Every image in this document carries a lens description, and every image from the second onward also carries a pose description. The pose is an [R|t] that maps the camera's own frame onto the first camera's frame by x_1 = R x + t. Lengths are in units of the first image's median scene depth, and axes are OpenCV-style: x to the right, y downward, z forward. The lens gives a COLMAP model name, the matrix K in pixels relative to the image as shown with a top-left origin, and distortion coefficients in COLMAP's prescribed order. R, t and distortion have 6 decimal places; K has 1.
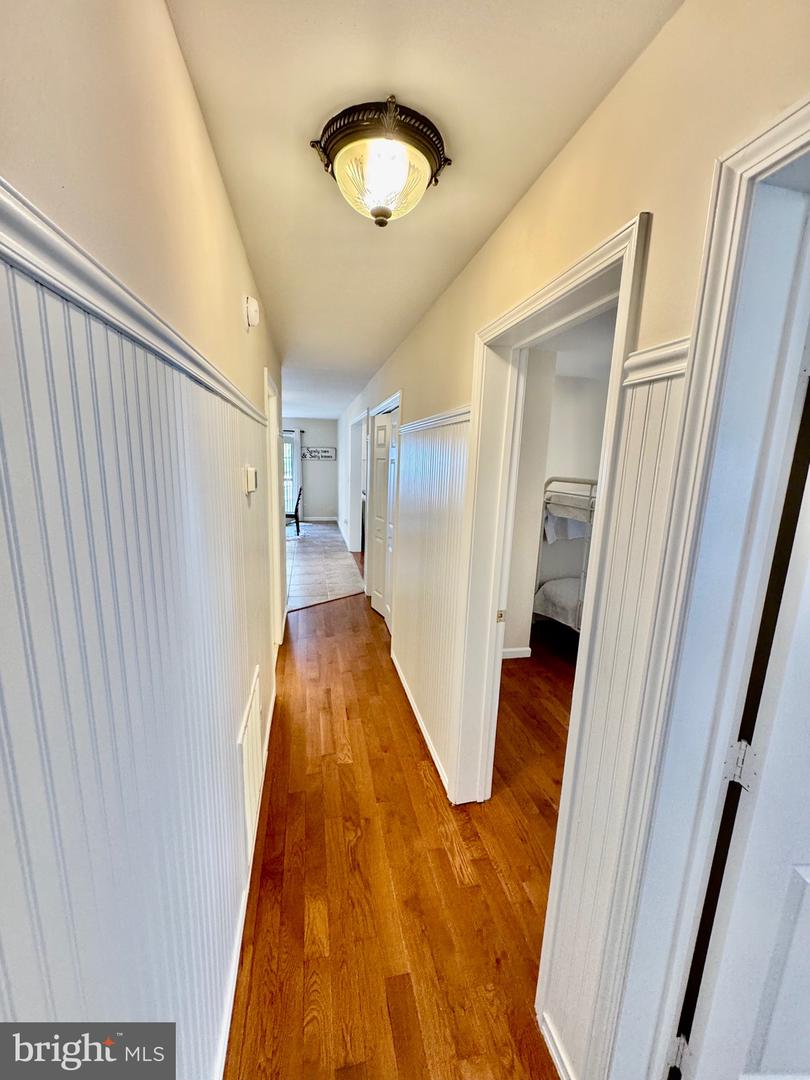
lens RADIAL K [[428.5, 0, 405.0], [0, 428.5, 540.0], [0, 0, 1]] dist [0.000069, 0.000043]
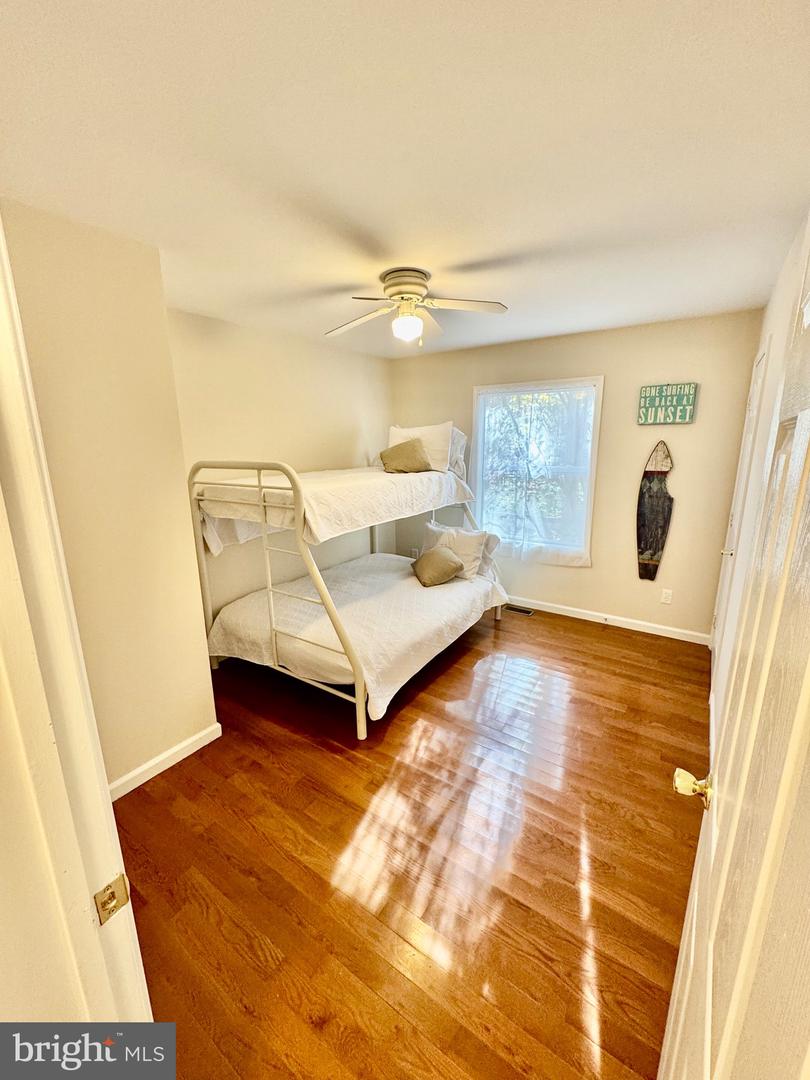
lens RADIAL K [[428.5, 0, 405.0], [0, 428.5, 540.0], [0, 0, 1]] dist [0.000069, 0.000043]
pose [[0.723604, -0.193171, 0.662633, 0.103304], [0.165619, 0.980584, 0.105003, -0.041665], [-0.670051, 0.033764, 0.741547, 0.272074]]
